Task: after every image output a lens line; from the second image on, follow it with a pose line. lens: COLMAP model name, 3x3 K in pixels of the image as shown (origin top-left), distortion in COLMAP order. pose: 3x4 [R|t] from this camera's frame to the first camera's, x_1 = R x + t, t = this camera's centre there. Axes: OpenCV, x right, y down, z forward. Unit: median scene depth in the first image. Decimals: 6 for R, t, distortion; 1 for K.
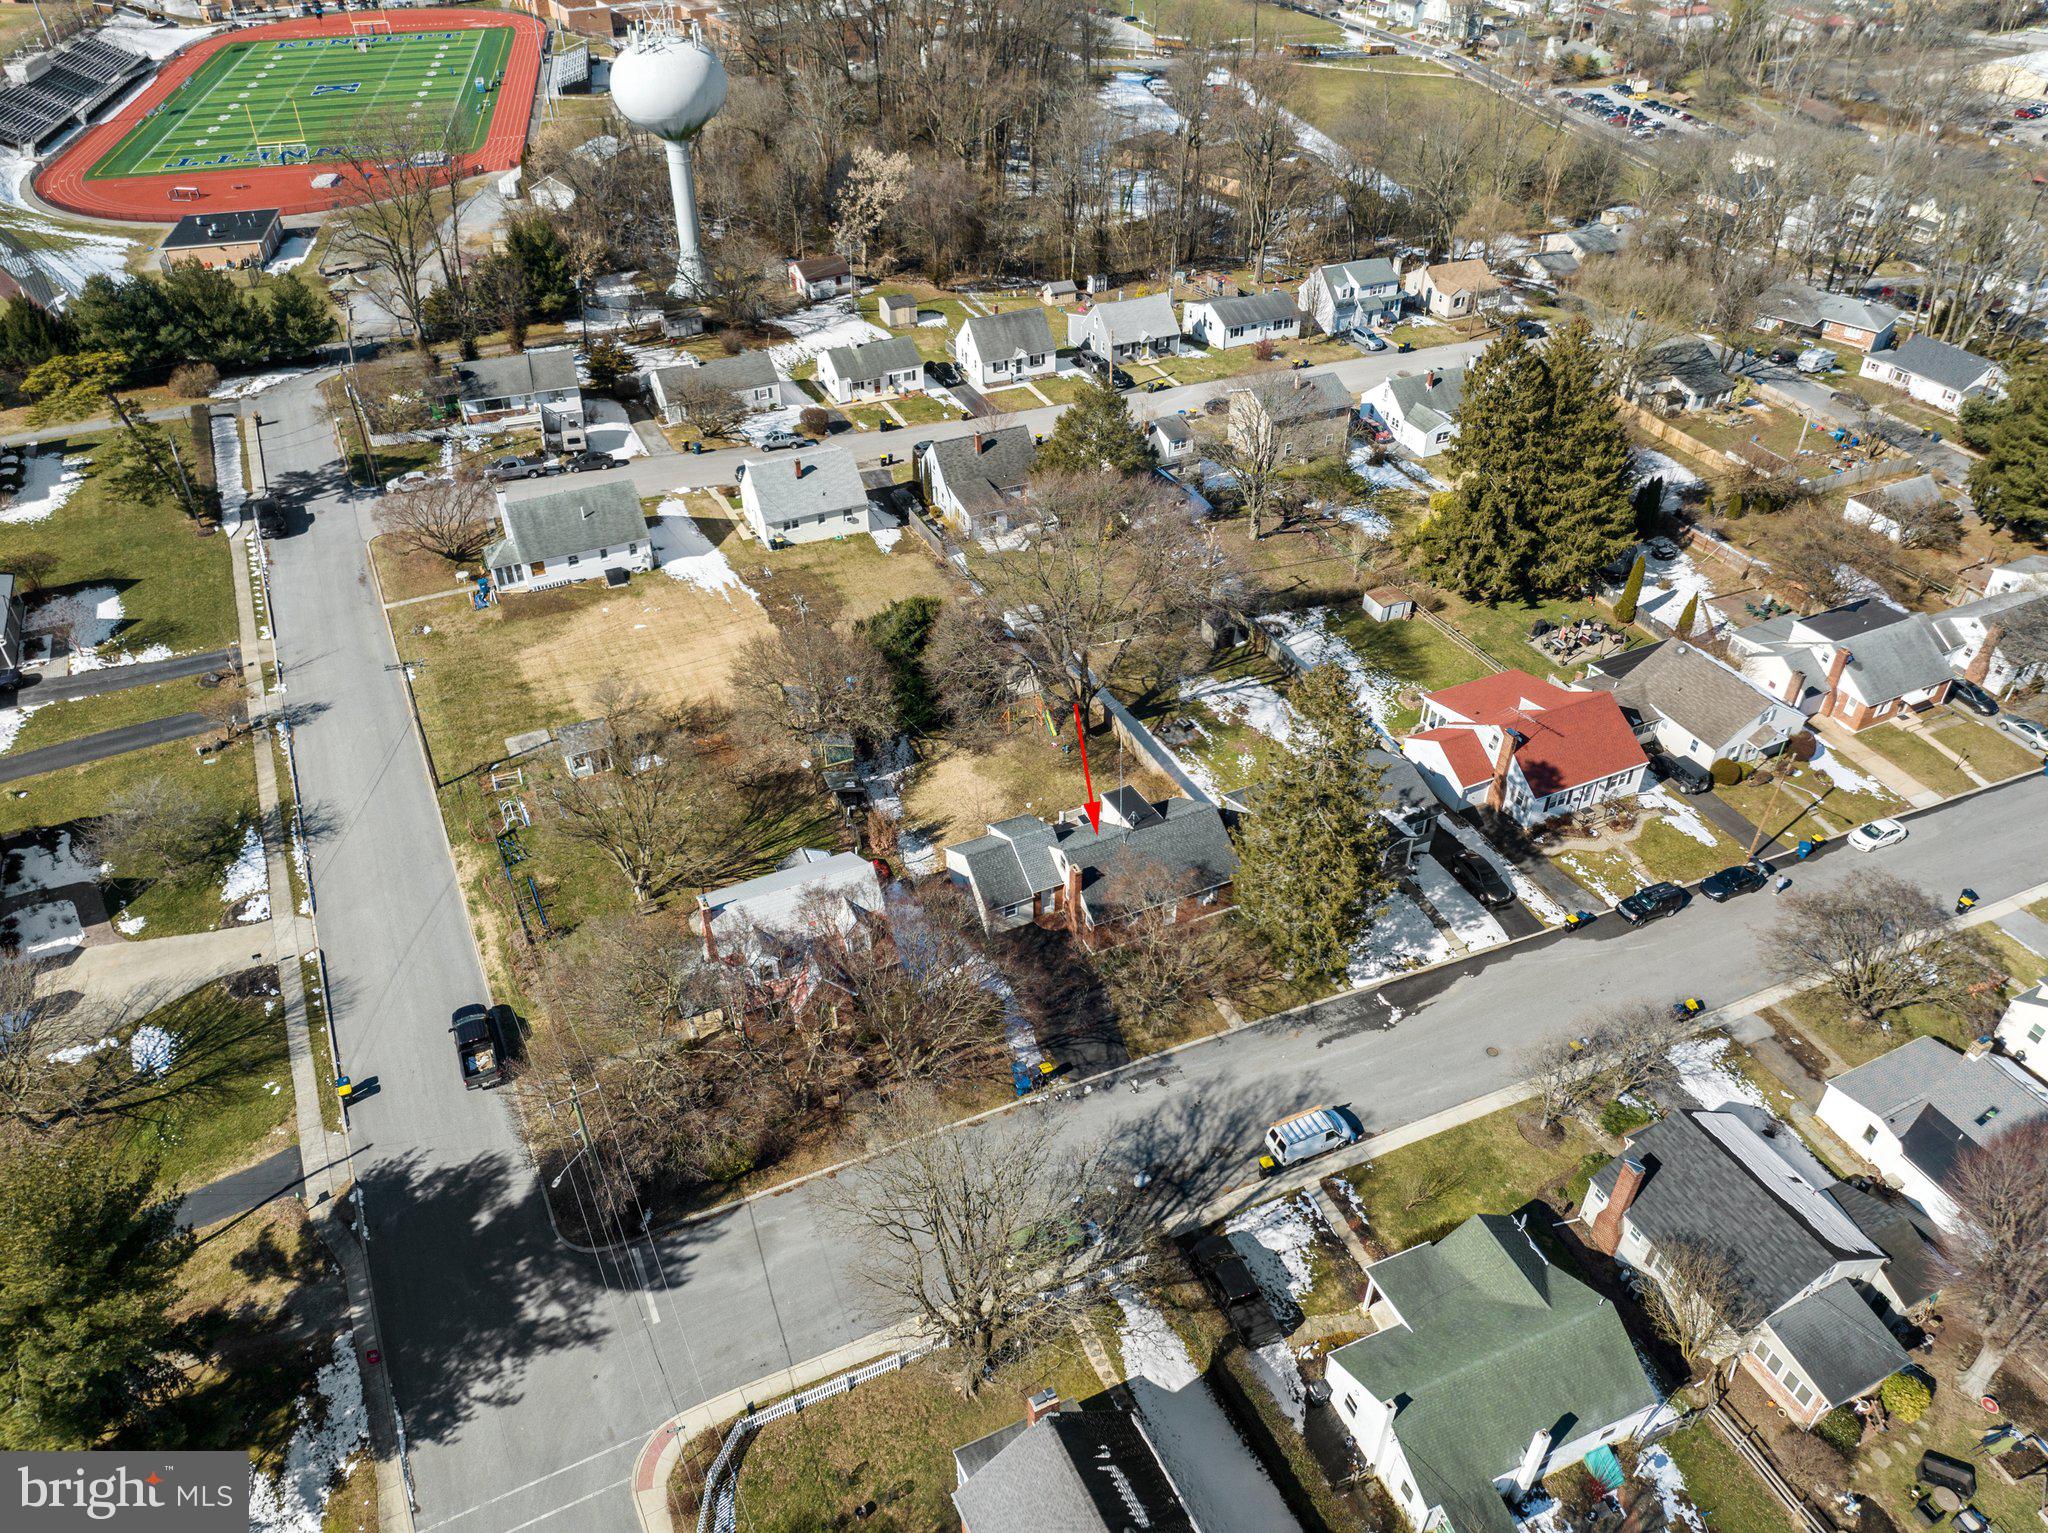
lens RADIAL K [[1439.9, 0, 1024.0], [0, 1439.9, 766.5], [0, 0, 1]] dist [-0.039402, 0.004260]
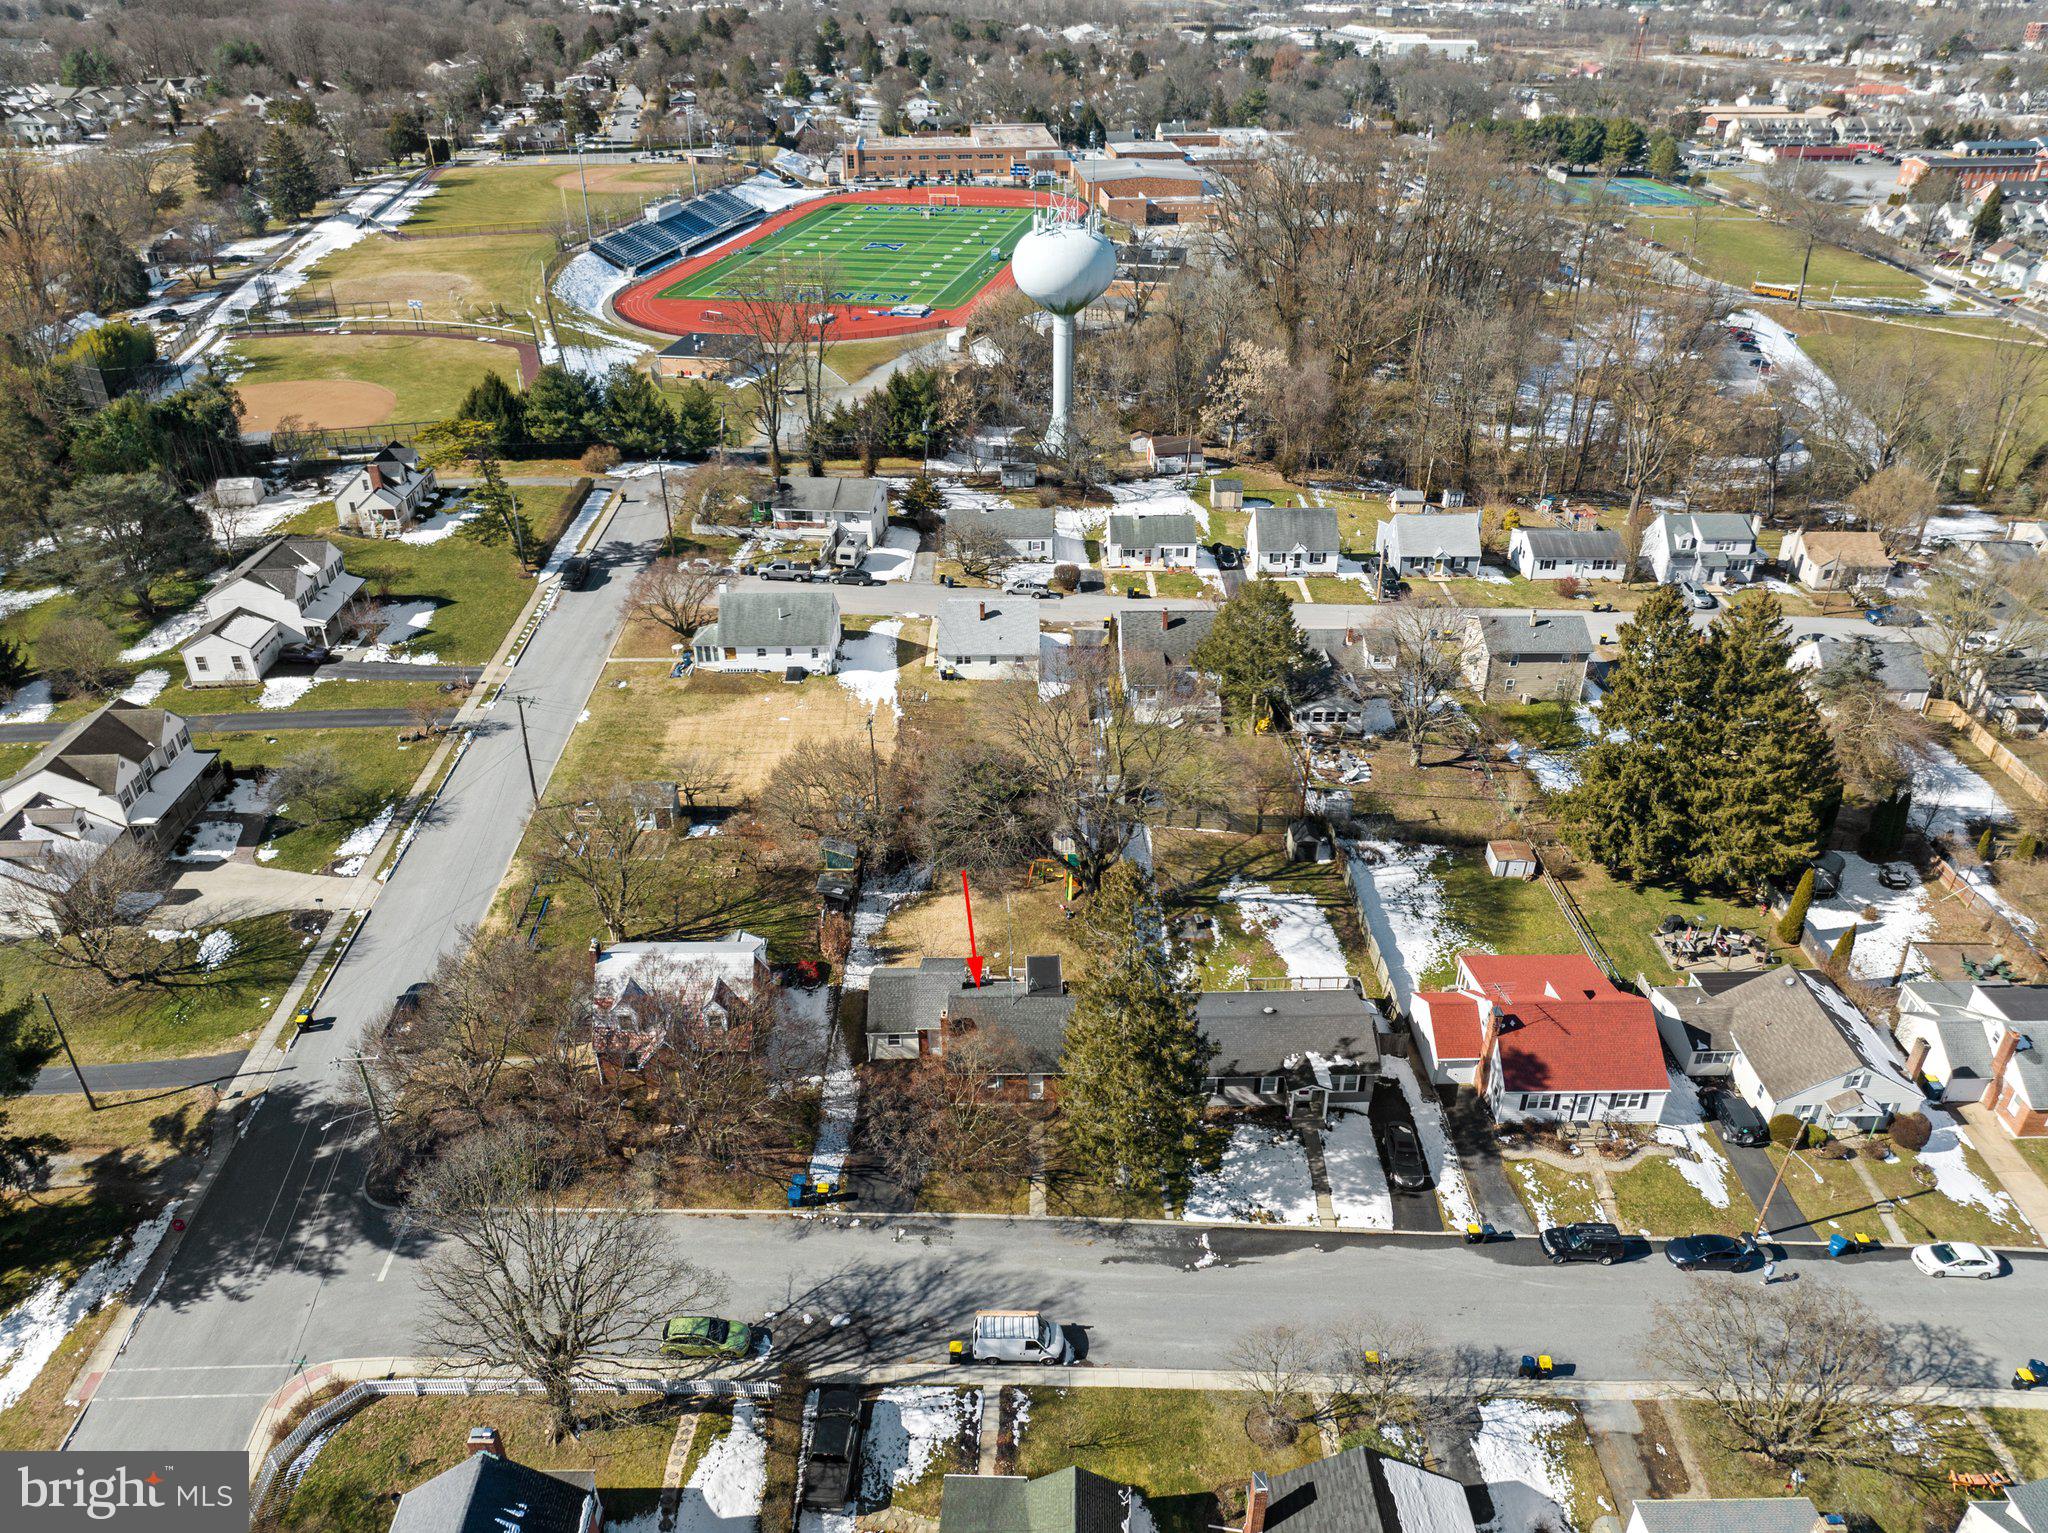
lens RADIAL K [[1436.7, 0, 1028.0], [0, 1436.7, 767.5], [0, 0, 1]] dist [-0.040344, -0.001669]
pose [[0.910692, 0.208231, -0.356762, 0.330433], [-0.249146, 0.965763, -0.072299, -0.030773], [0.329493, 0.154728, 0.931393, 0.040668]]
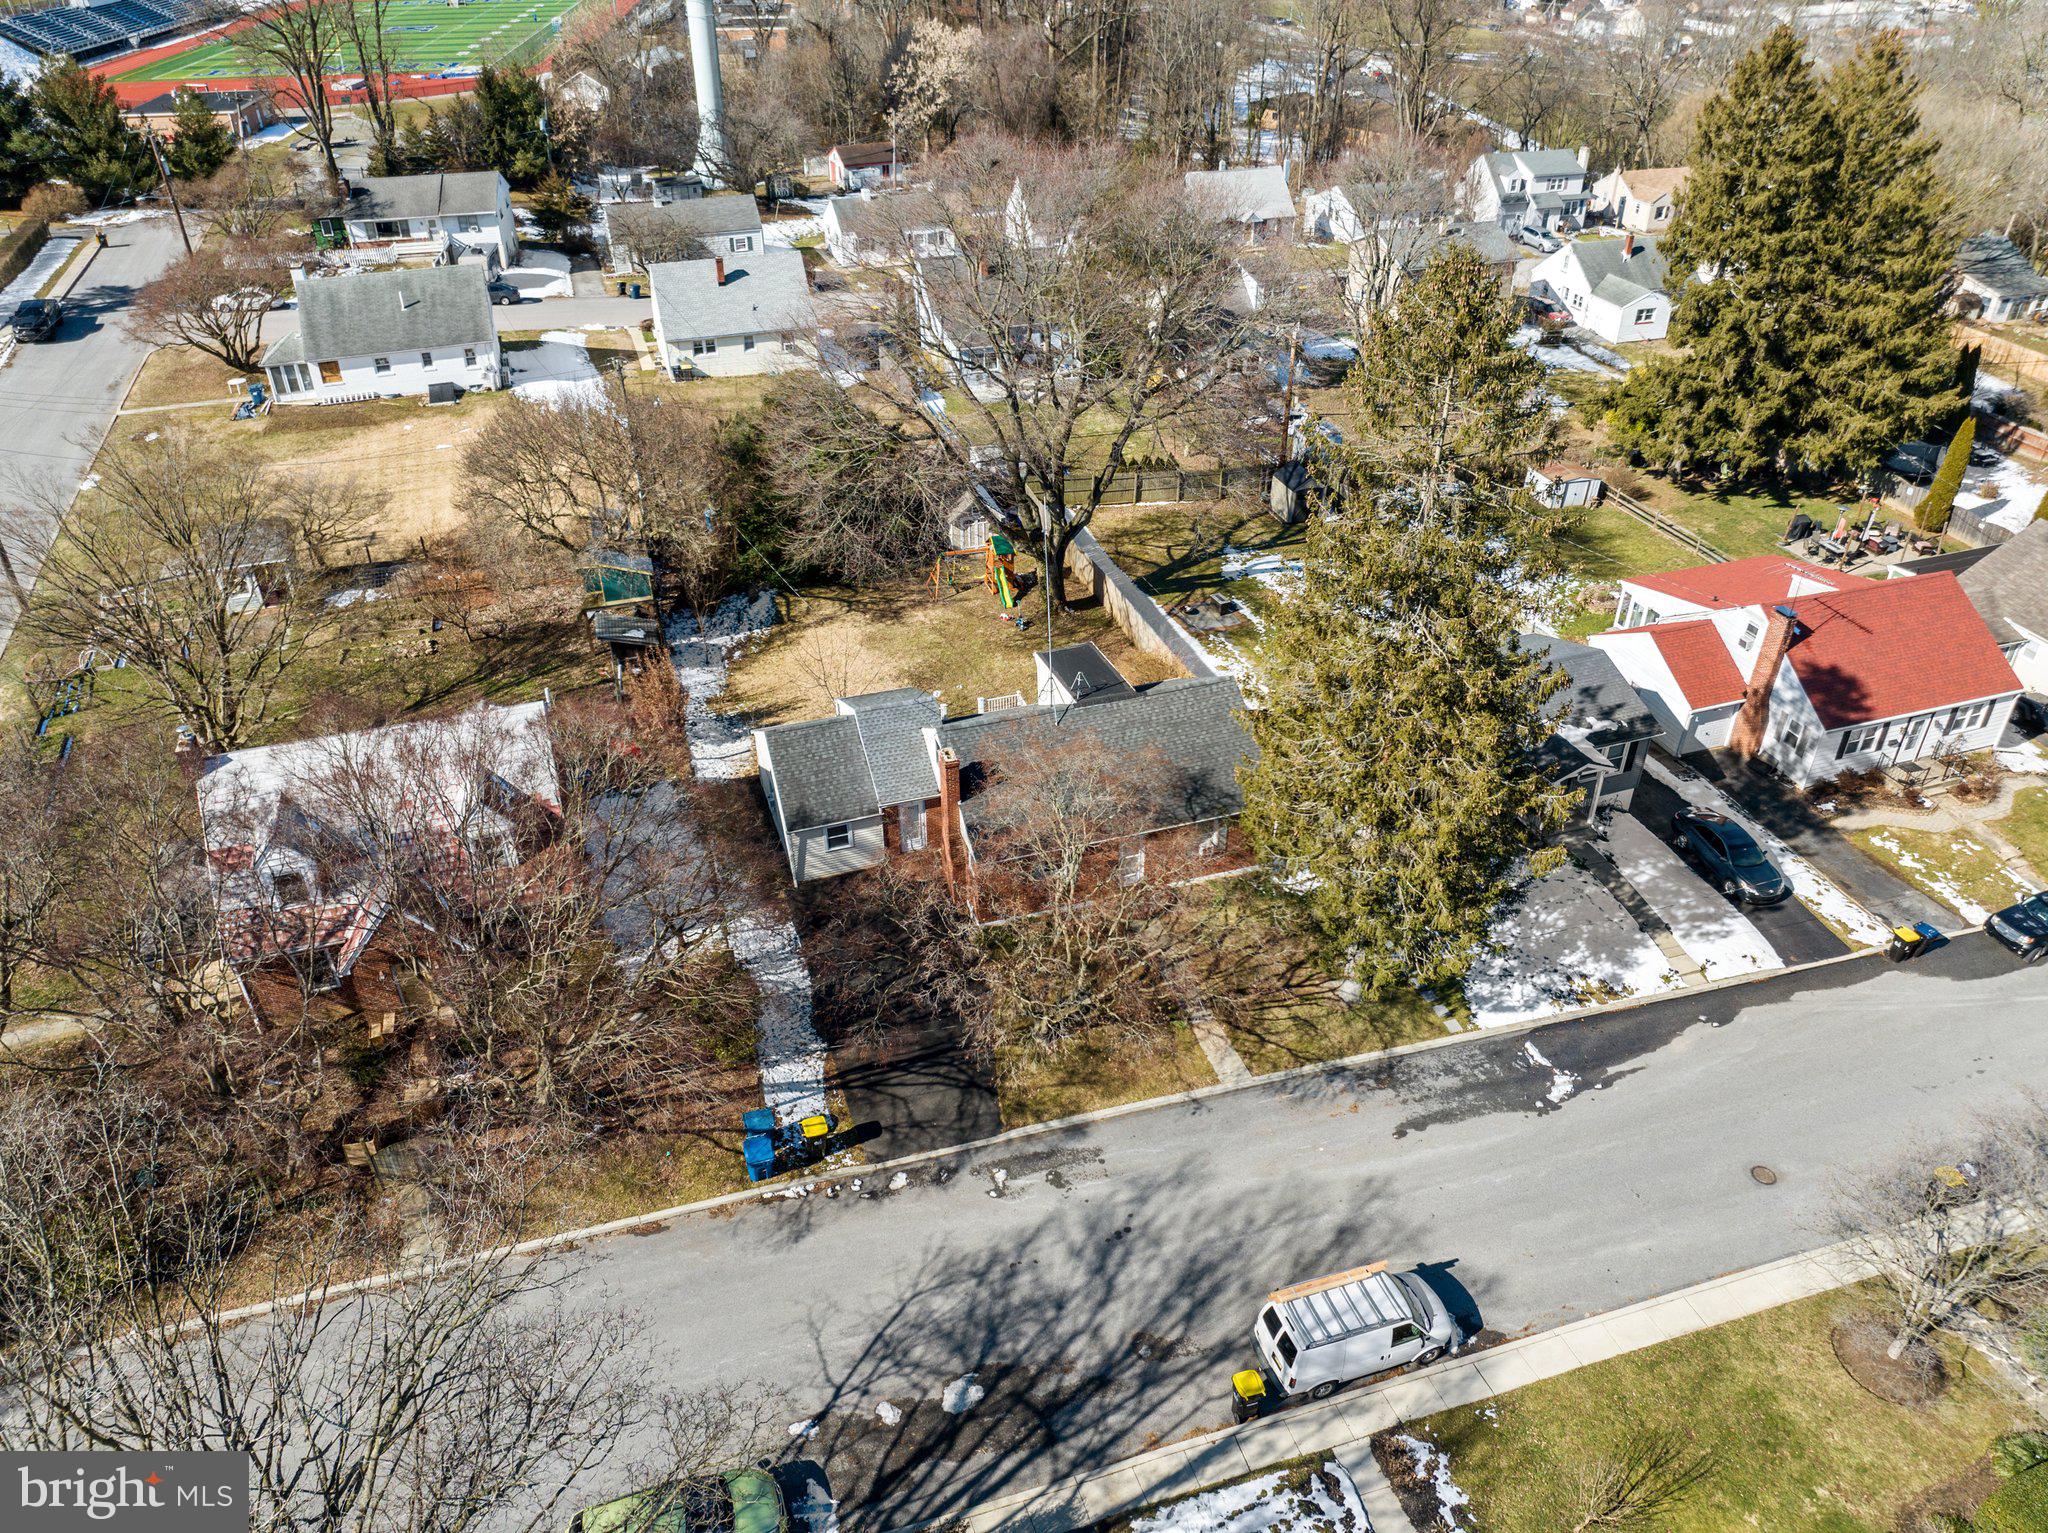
lens RADIAL K [[1436.7, 0, 1028.0], [0, 1436.7, 767.5], [0, 0, 1]] dist [-0.040344, -0.001669]
pose [[0.993558, 0.061969, -0.094882, 0.091771], [-0.067833, 0.995899, -0.059869, 0.083855], [0.090782, 0.065919, 0.993687, 0.384680]]
